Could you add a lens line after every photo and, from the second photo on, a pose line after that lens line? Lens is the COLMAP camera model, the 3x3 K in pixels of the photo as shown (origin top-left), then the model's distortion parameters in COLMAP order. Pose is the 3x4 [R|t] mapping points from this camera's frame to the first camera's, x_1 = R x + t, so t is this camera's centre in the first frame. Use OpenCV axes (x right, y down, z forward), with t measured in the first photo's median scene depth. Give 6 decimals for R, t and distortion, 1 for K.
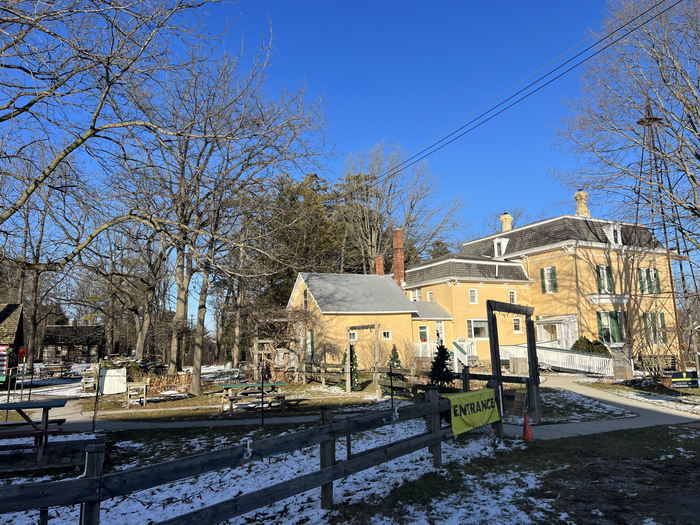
lens RADIAL K [[526.9, 0, 351.0], [0, 526.9, 257.6], [0, 0, 1]] dist [0.074110, -0.075053]
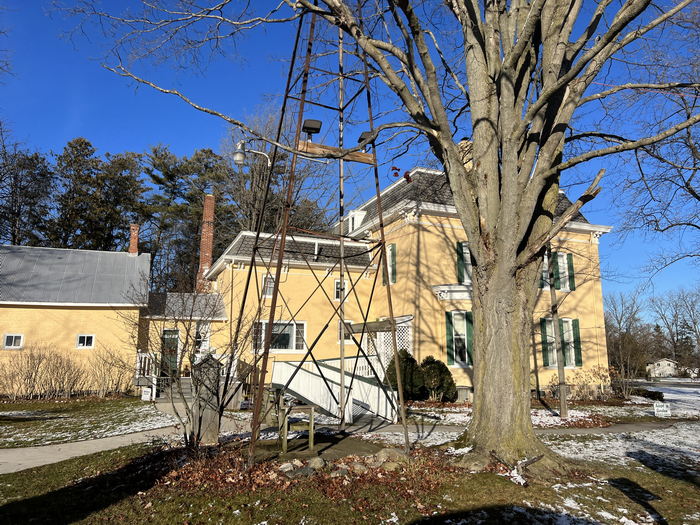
lens RADIAL K [[526.9, 0, 345.2], [0, 526.9, 257.8], [0, 0, 1]] dist [0.074110, -0.075053]
pose [[0.994340, 0.008989, -0.105863, 0.396524], [-0.012349, 0.999439, -0.031127, 0.056019], [0.105524, 0.032259, 0.993893, 0.346850]]
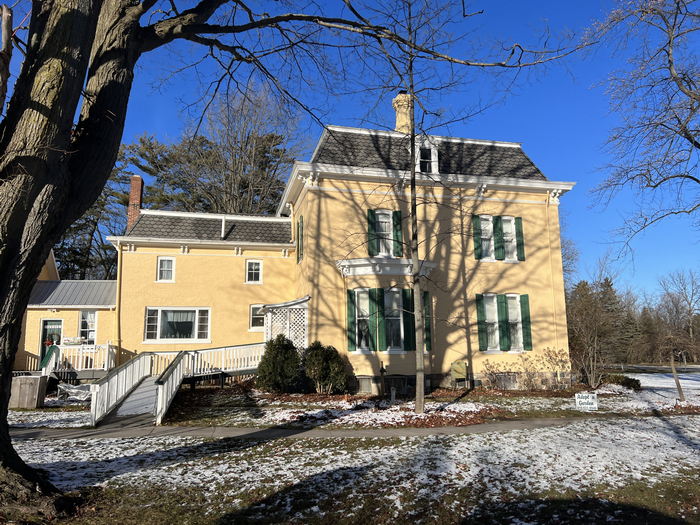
lens RADIAL K [[526.9, 0, 354.3], [0, 526.9, 262.1], [0, 0, 1]] dist [0.074110, -0.075053]
pose [[0.972246, -0.028230, -0.232253, 0.578280], [0.026919, 0.999599, -0.008816, 0.075271], [0.232408, 0.002319, 0.972616, 0.462119]]
